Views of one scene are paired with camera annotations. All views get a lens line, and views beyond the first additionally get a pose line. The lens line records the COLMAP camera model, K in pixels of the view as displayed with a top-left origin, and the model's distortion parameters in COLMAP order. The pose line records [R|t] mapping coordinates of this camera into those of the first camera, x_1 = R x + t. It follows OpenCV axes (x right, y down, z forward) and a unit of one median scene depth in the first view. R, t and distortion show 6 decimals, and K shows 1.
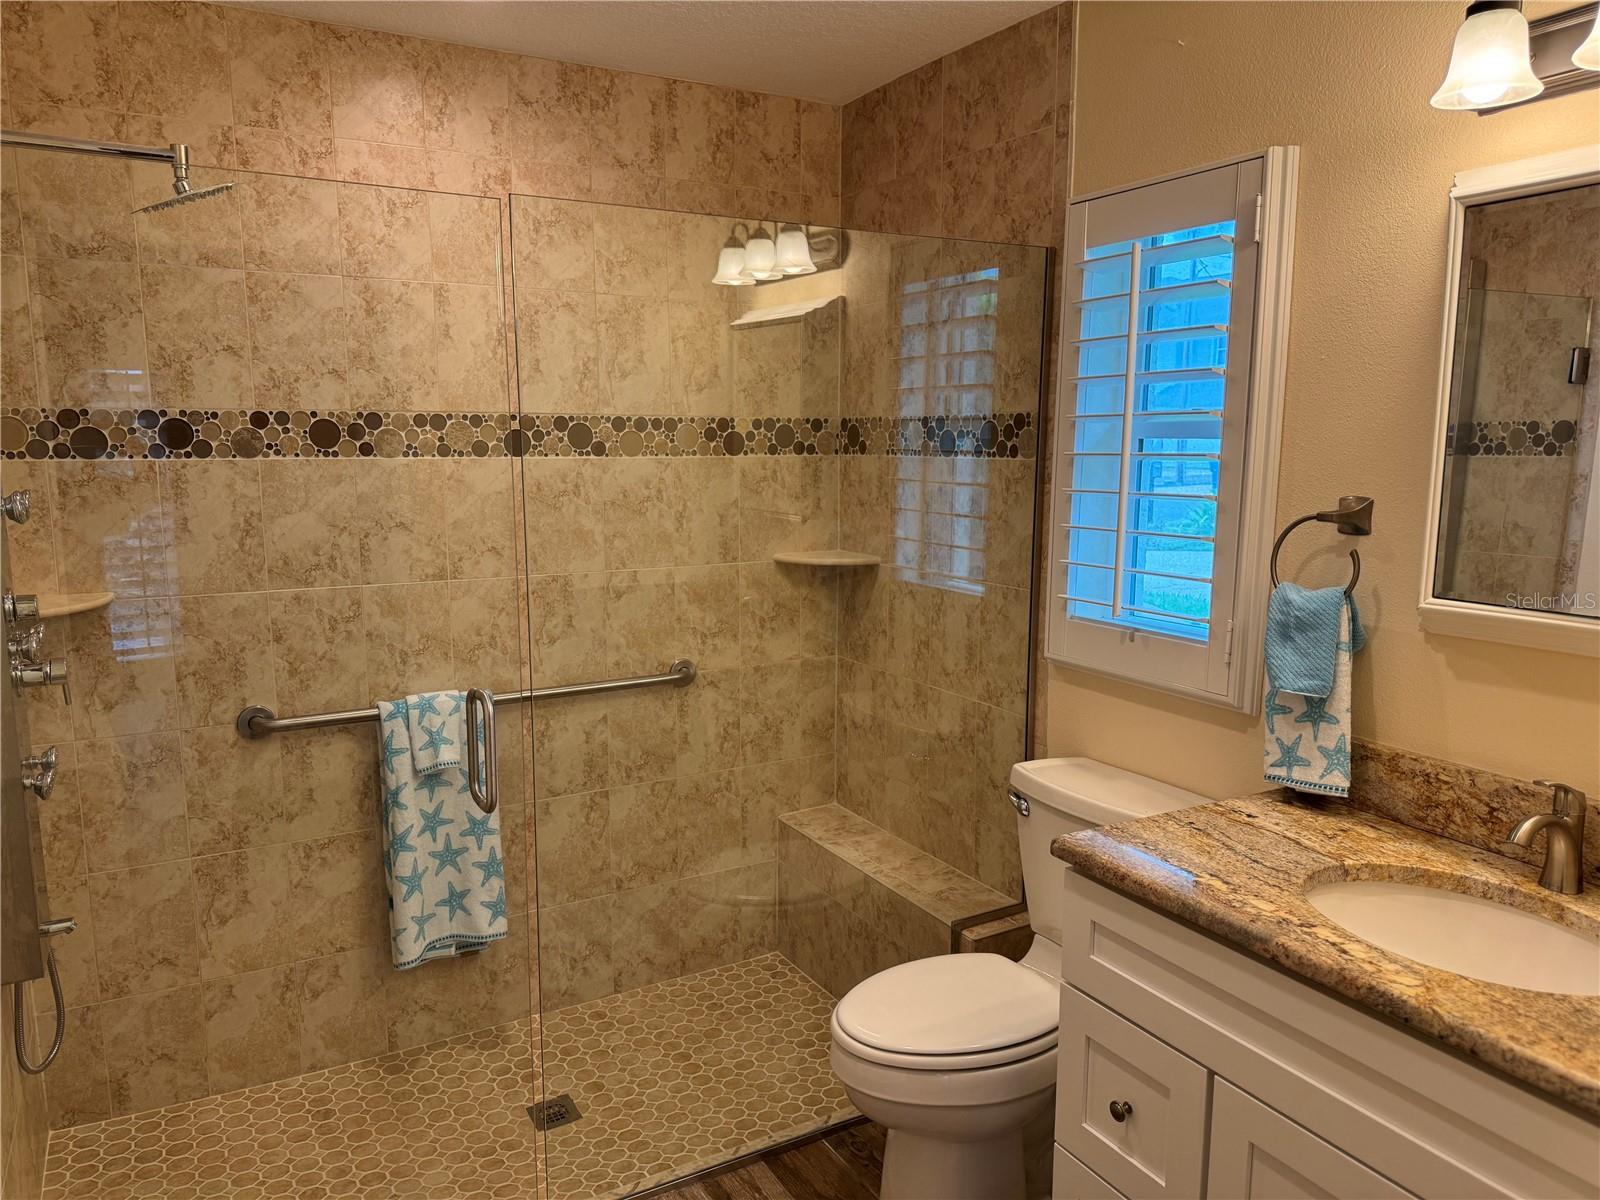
lens RADIAL K [[1124.1, 0, 795.6], [0, 1124.1, 614.7], [0, 0, 1]] dist [0.064040, -0.099306]
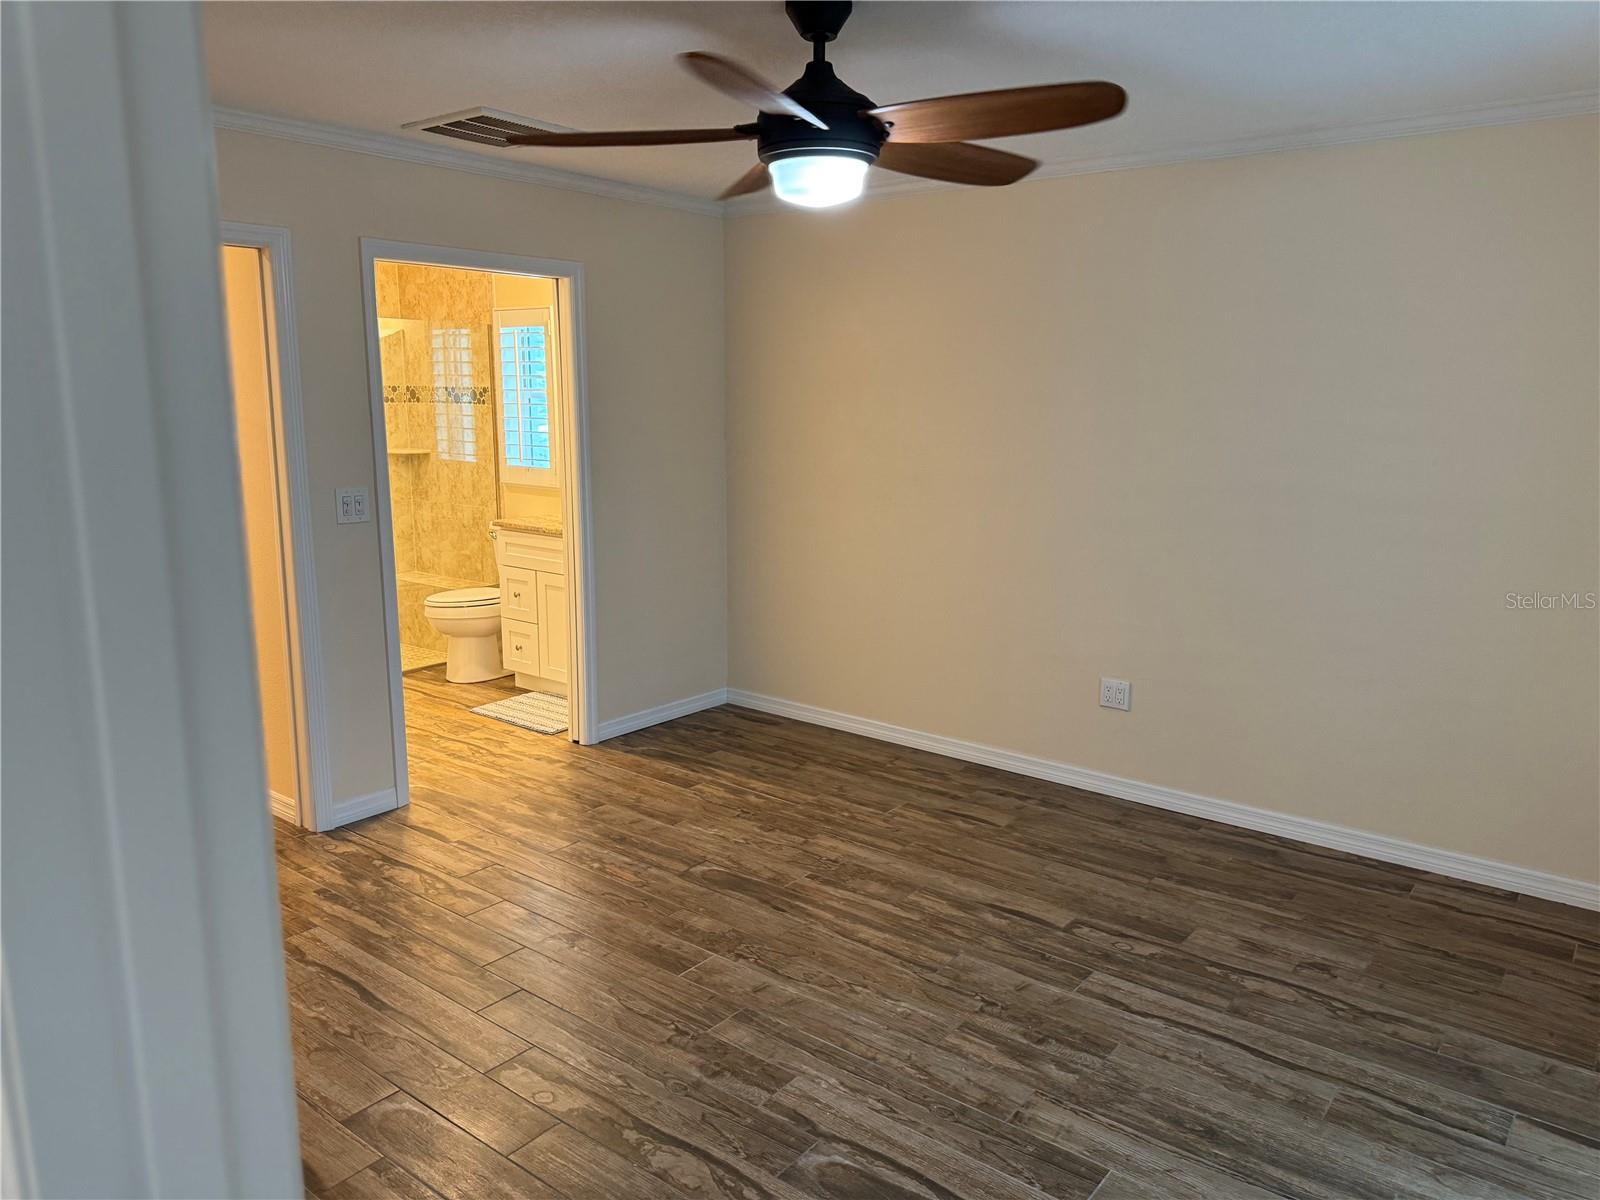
lens RADIAL K [[1124.1, 0, 795.6], [0, 1124.1, 614.7], [0, 0, 1]] dist [0.064040, -0.099306]
pose [[0.923538, -0.075504, 0.376000, -0.133805], [0.056281, 0.996496, 0.061868, 0.191208], [-0.379354, -0.035976, 0.924552, -1.463572]]
